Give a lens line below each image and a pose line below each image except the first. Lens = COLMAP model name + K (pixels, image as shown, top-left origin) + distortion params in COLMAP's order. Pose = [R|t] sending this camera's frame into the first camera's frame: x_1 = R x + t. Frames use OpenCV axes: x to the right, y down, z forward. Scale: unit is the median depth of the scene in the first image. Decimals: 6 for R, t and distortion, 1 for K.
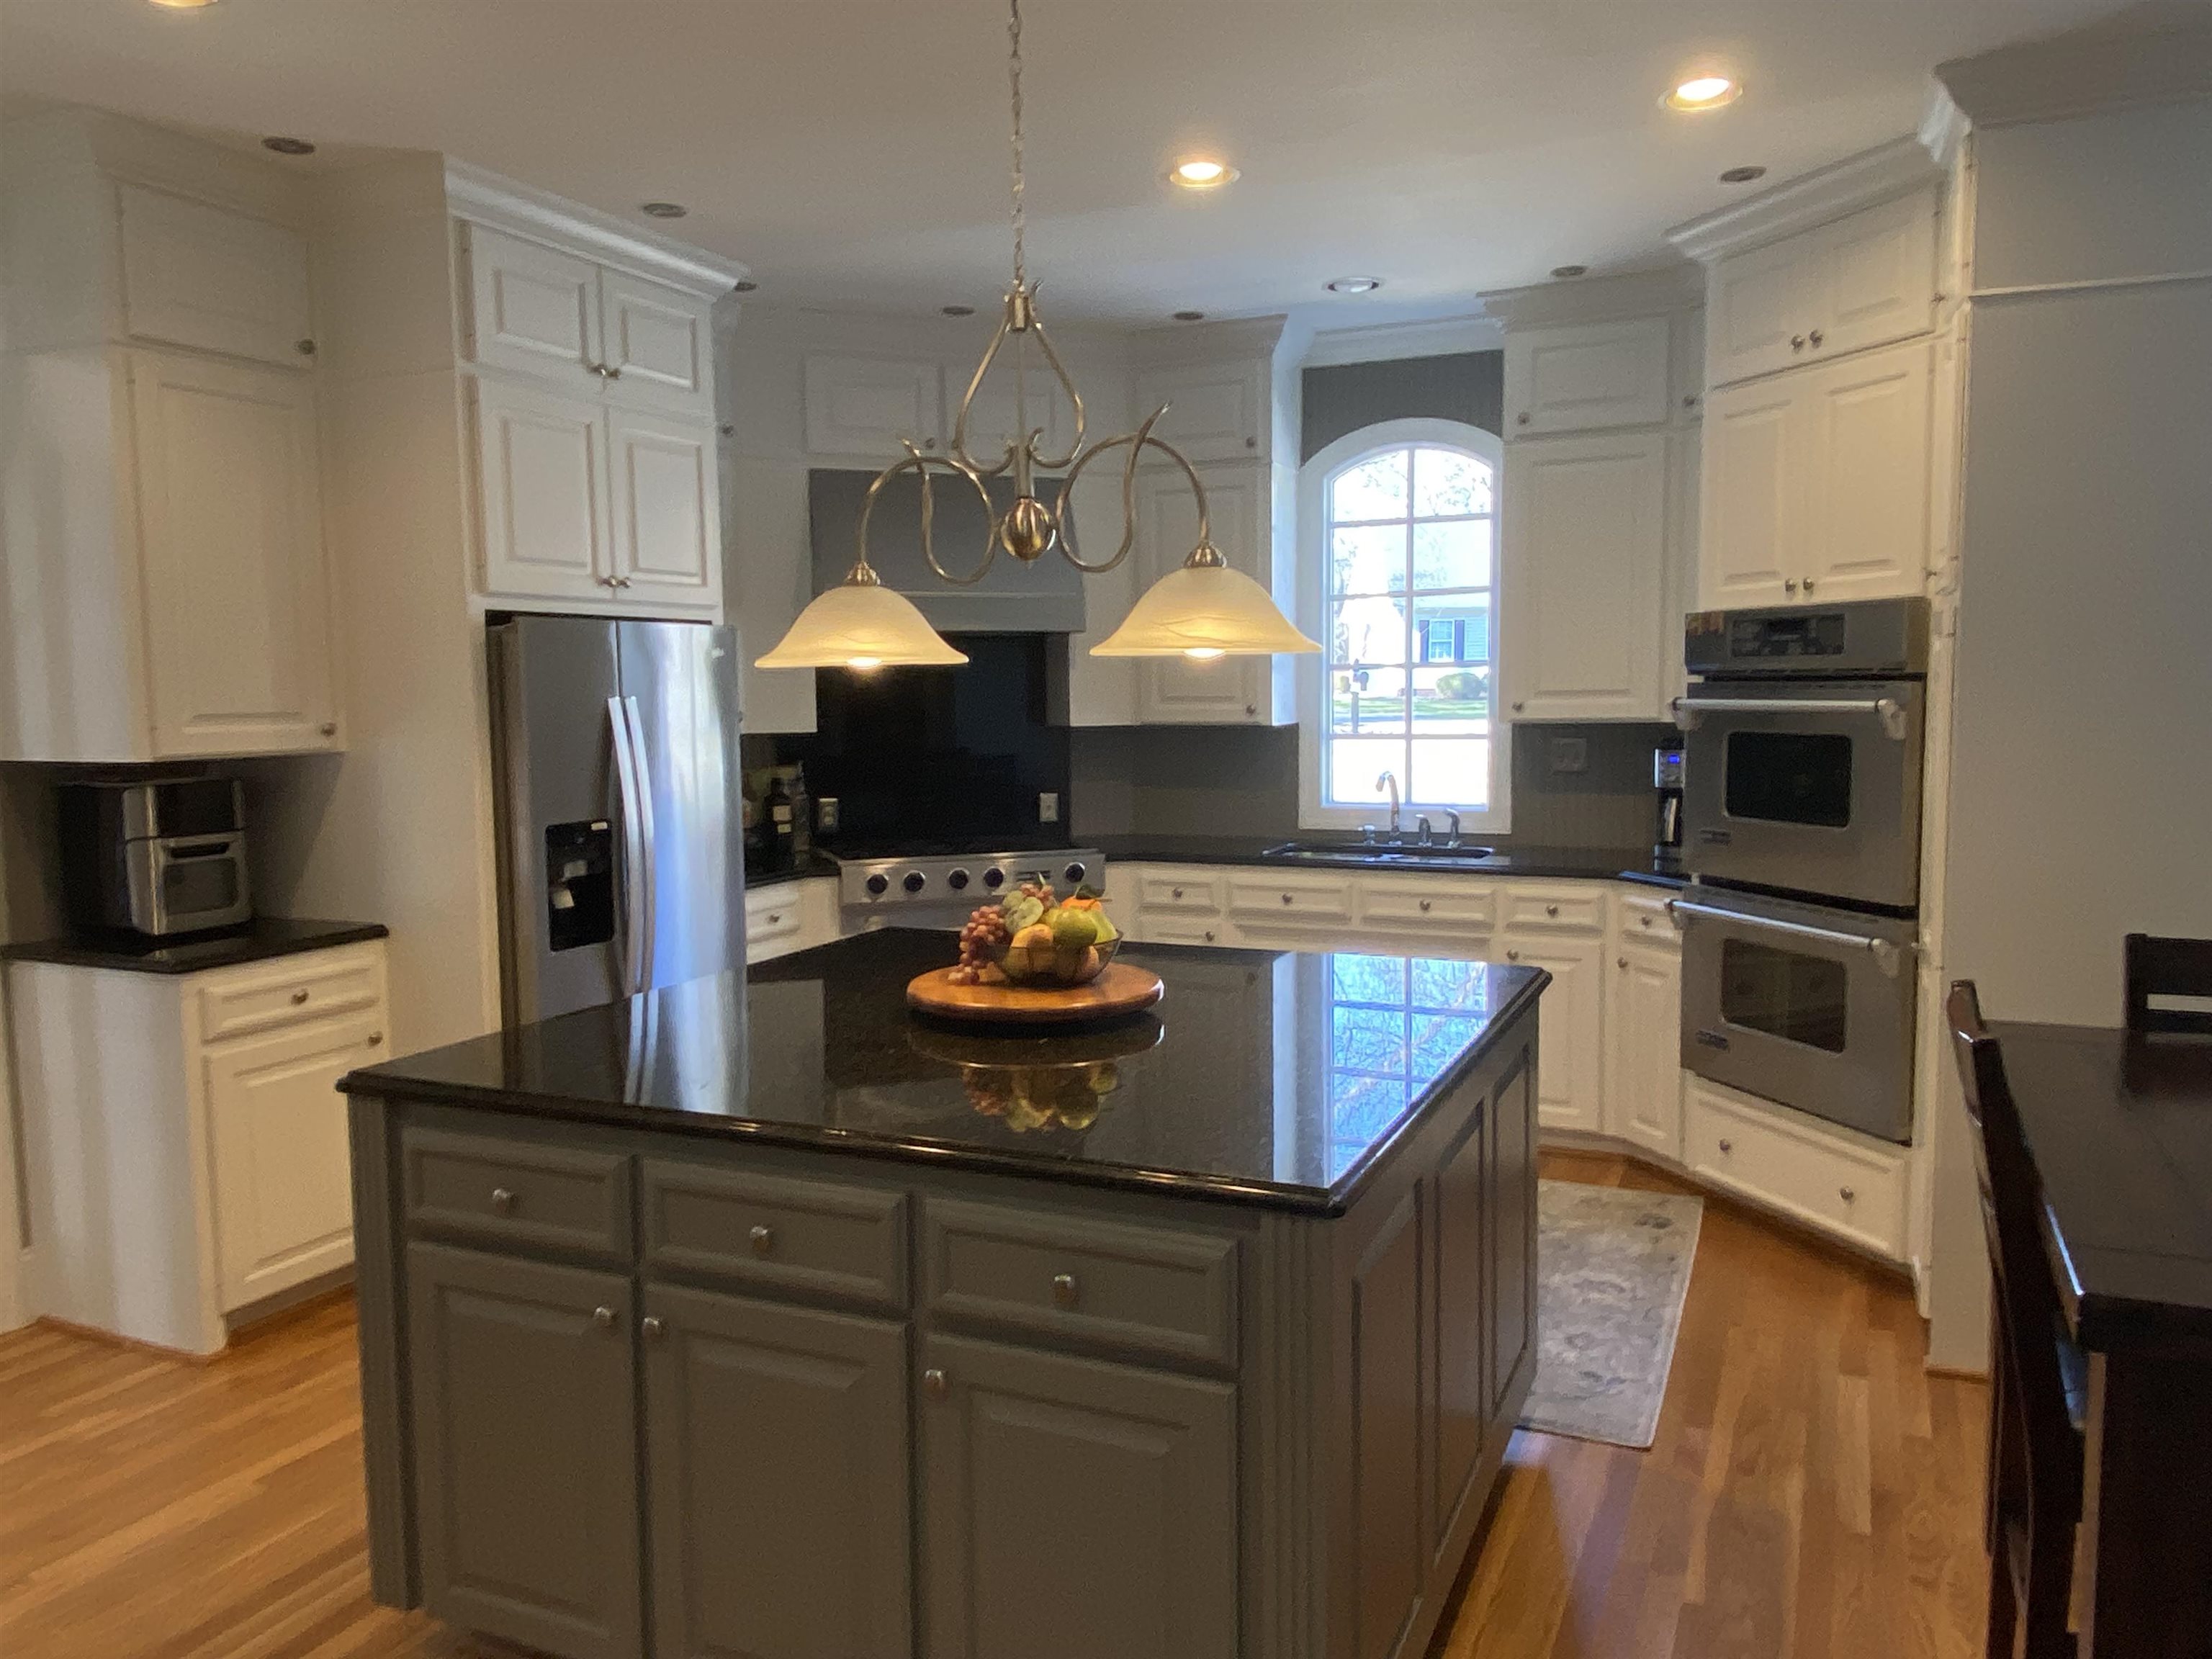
lens RADIAL K [[1582.7, 0, 1109.5], [0, 1582.7, 824.7], [0, 0, 1]] dist [0.008697, 0.000591]
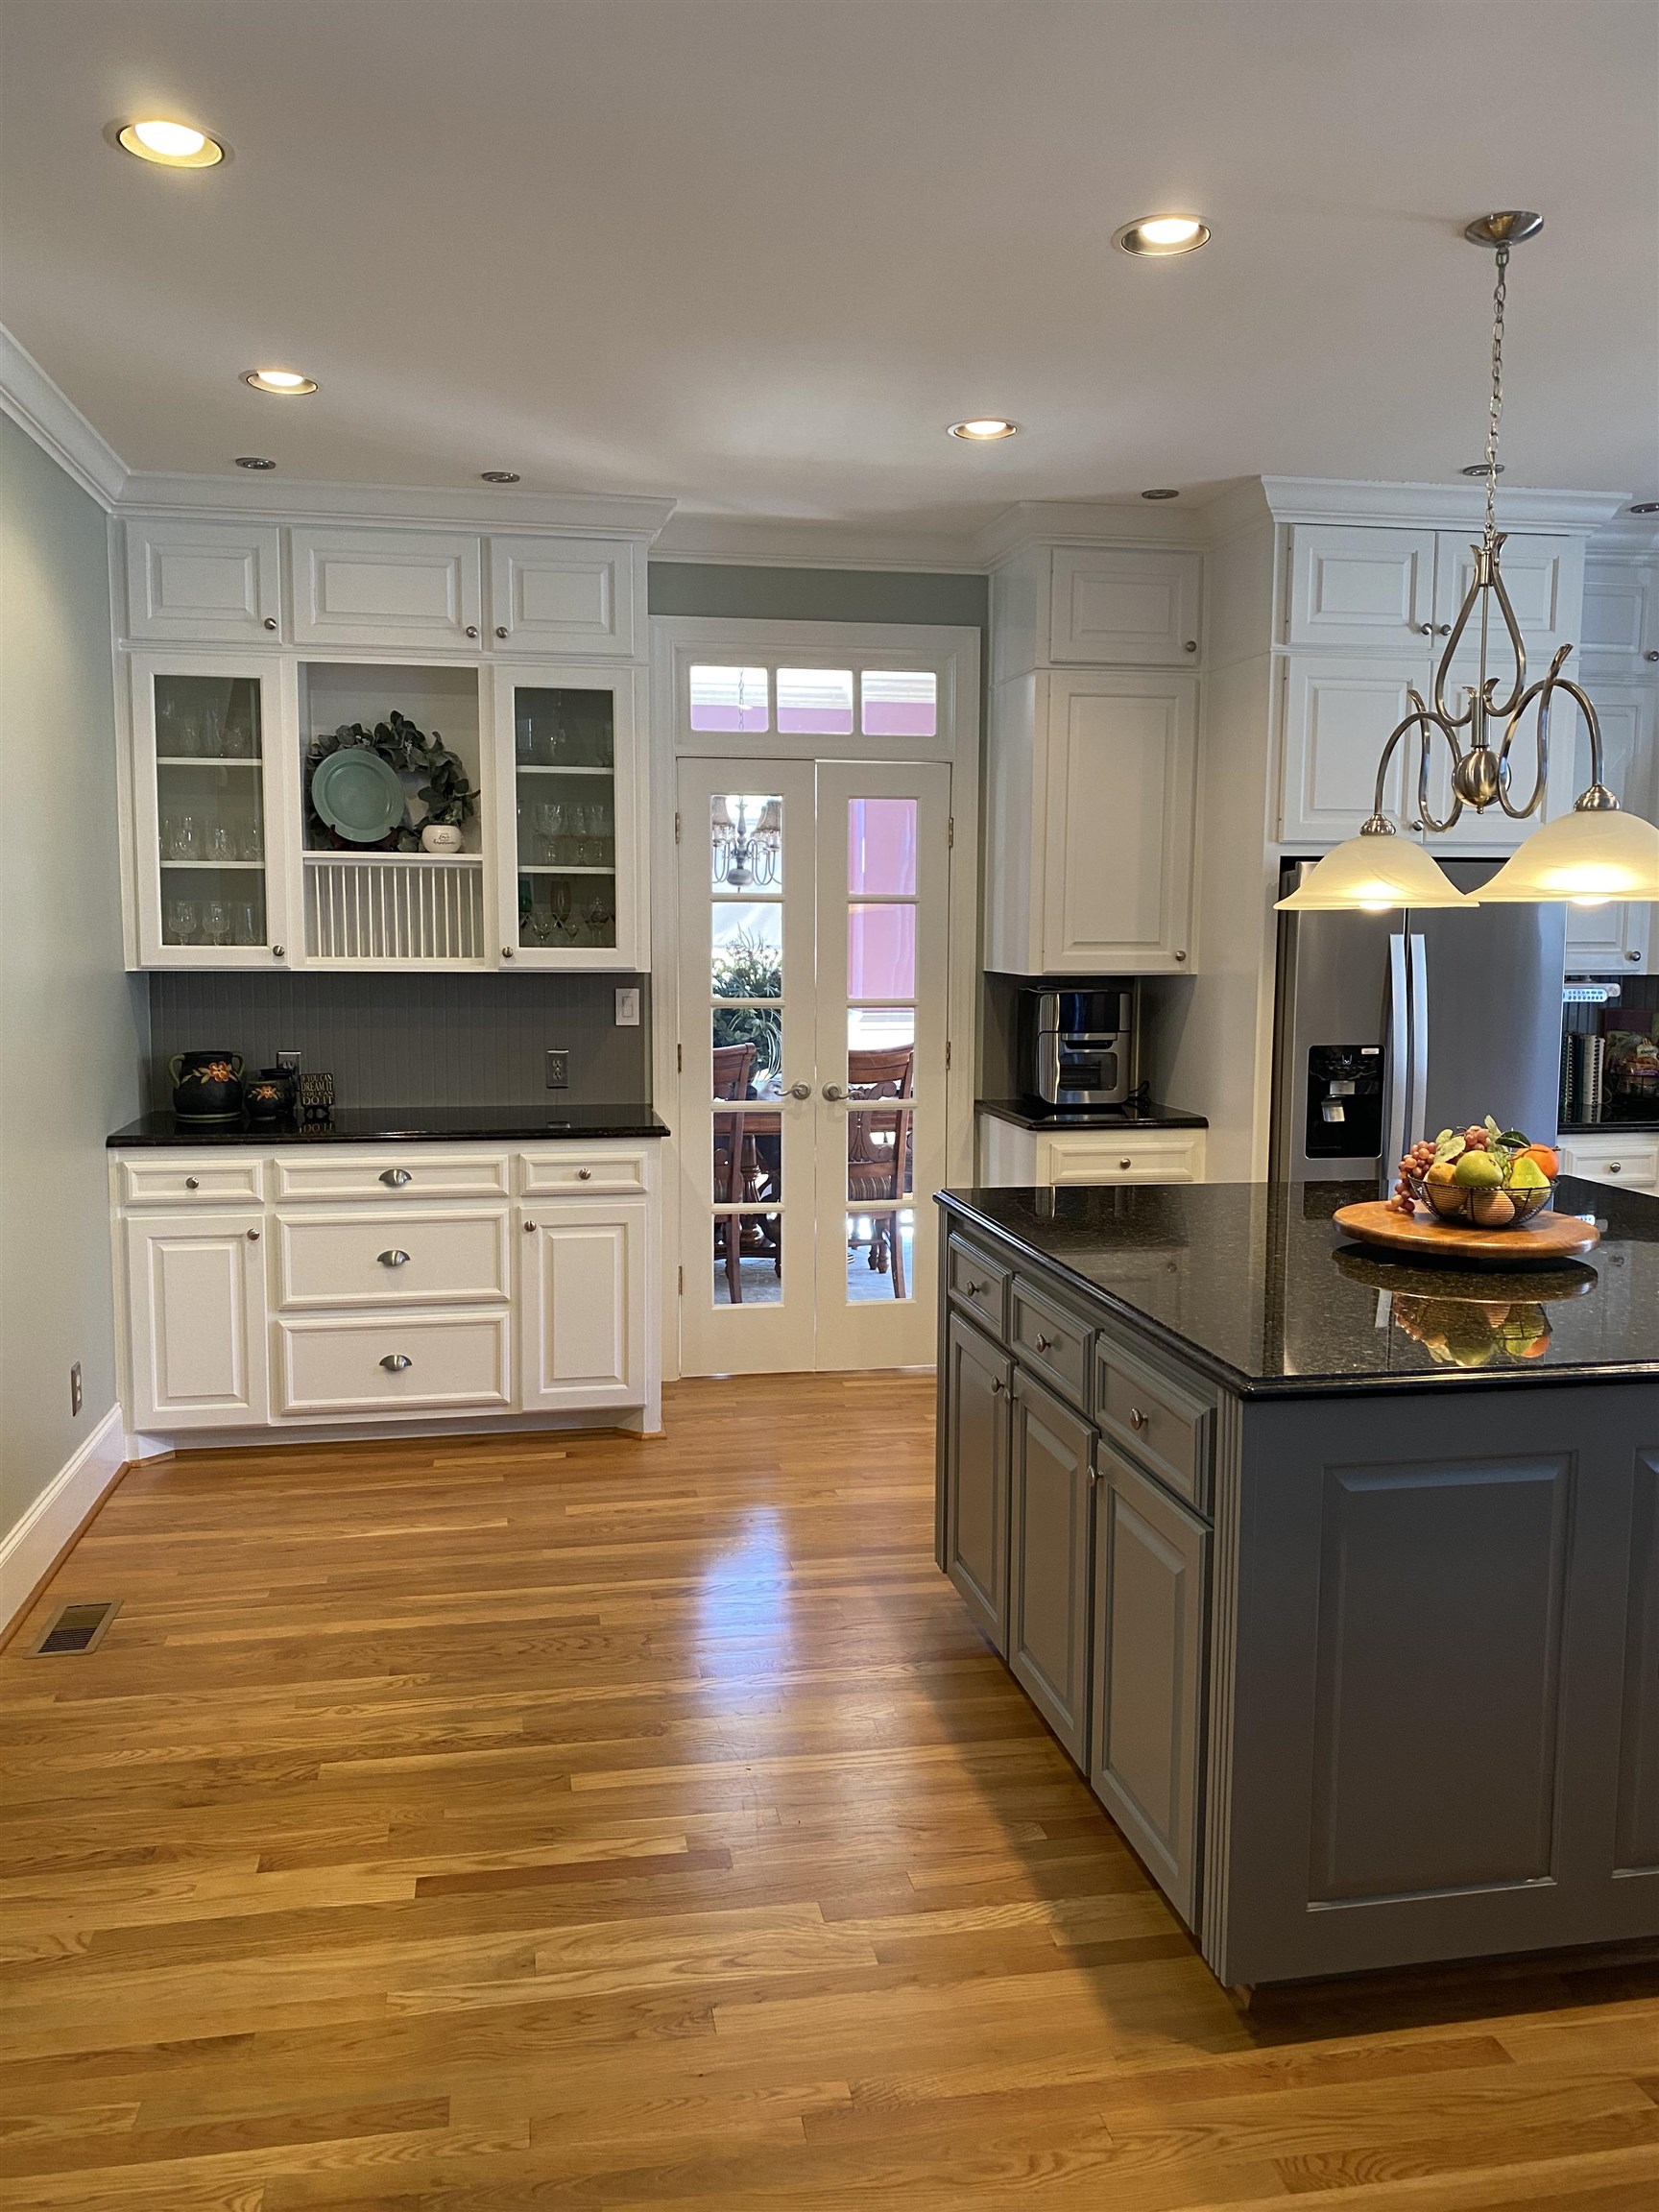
lens RADIAL K [[1666.9, 0, 828.1], [0, 1666.9, 1104.7], [0, 0, 1]] dist [0.000679, -0.000568]
pose [[0.566880, 0.104262, -0.817176, 0.445975], [-0.083451, 0.994124, 0.068948, -0.011727], [0.819563, 0.029109, 0.572250, 0.032851]]
